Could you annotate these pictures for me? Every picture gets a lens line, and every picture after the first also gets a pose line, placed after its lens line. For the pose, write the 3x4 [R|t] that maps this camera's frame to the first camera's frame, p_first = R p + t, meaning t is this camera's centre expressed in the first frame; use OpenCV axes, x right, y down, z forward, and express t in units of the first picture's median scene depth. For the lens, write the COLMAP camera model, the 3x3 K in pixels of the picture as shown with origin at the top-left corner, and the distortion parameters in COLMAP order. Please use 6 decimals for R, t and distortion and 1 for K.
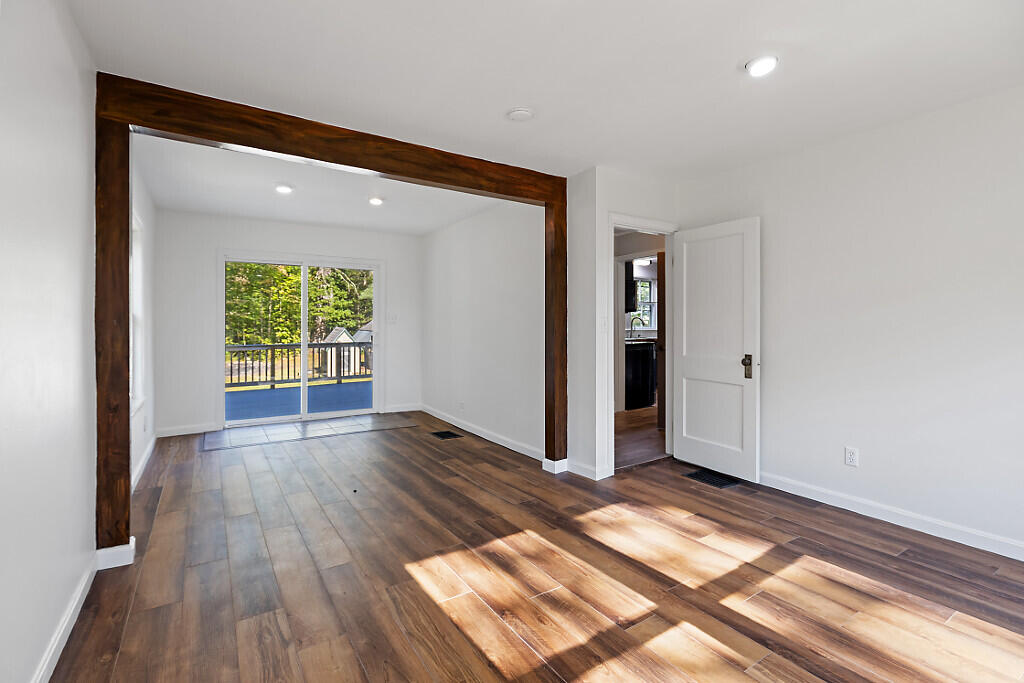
lens RADIAL K [[465.8, 0, 510.5], [0, 465.8, 326.0], [0, 0, 1]] dist [0.002660, -0.000458]
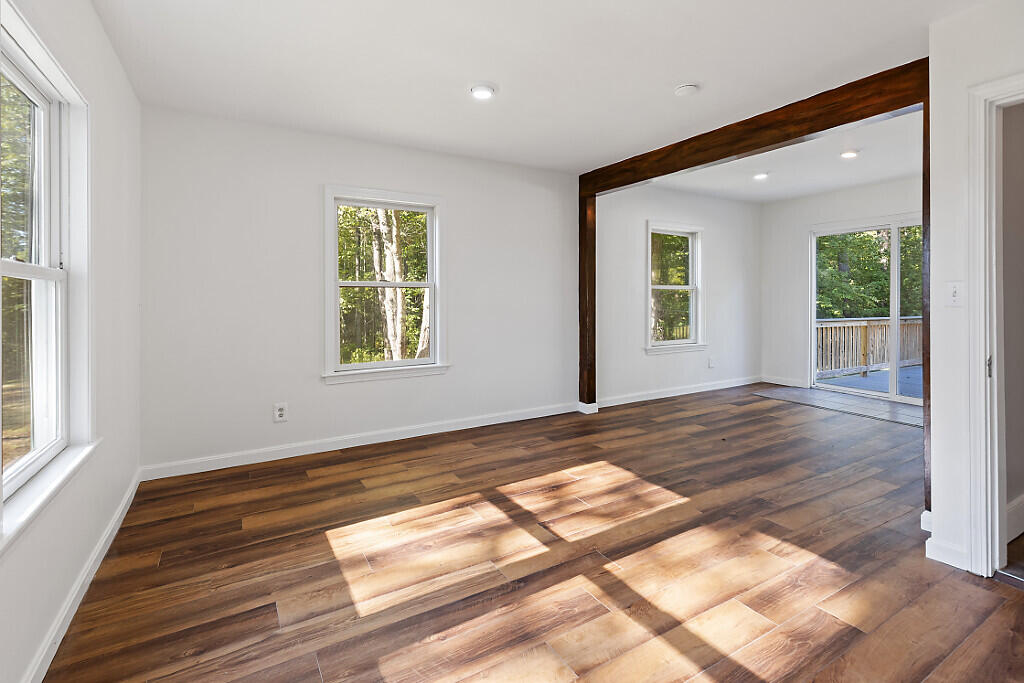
lens RADIAL K [[480.1, 0, 513.0], [0, 480.1, 297.9], [0, 0, 1]] dist [0.013573, 0.000022]
pose [[-0.047392, 0.004378, -0.998867, 1.135130], [0.000410, 0.999990, 0.004364, -0.000551], [0.998876, -0.000203, -0.047394, 0.695529]]
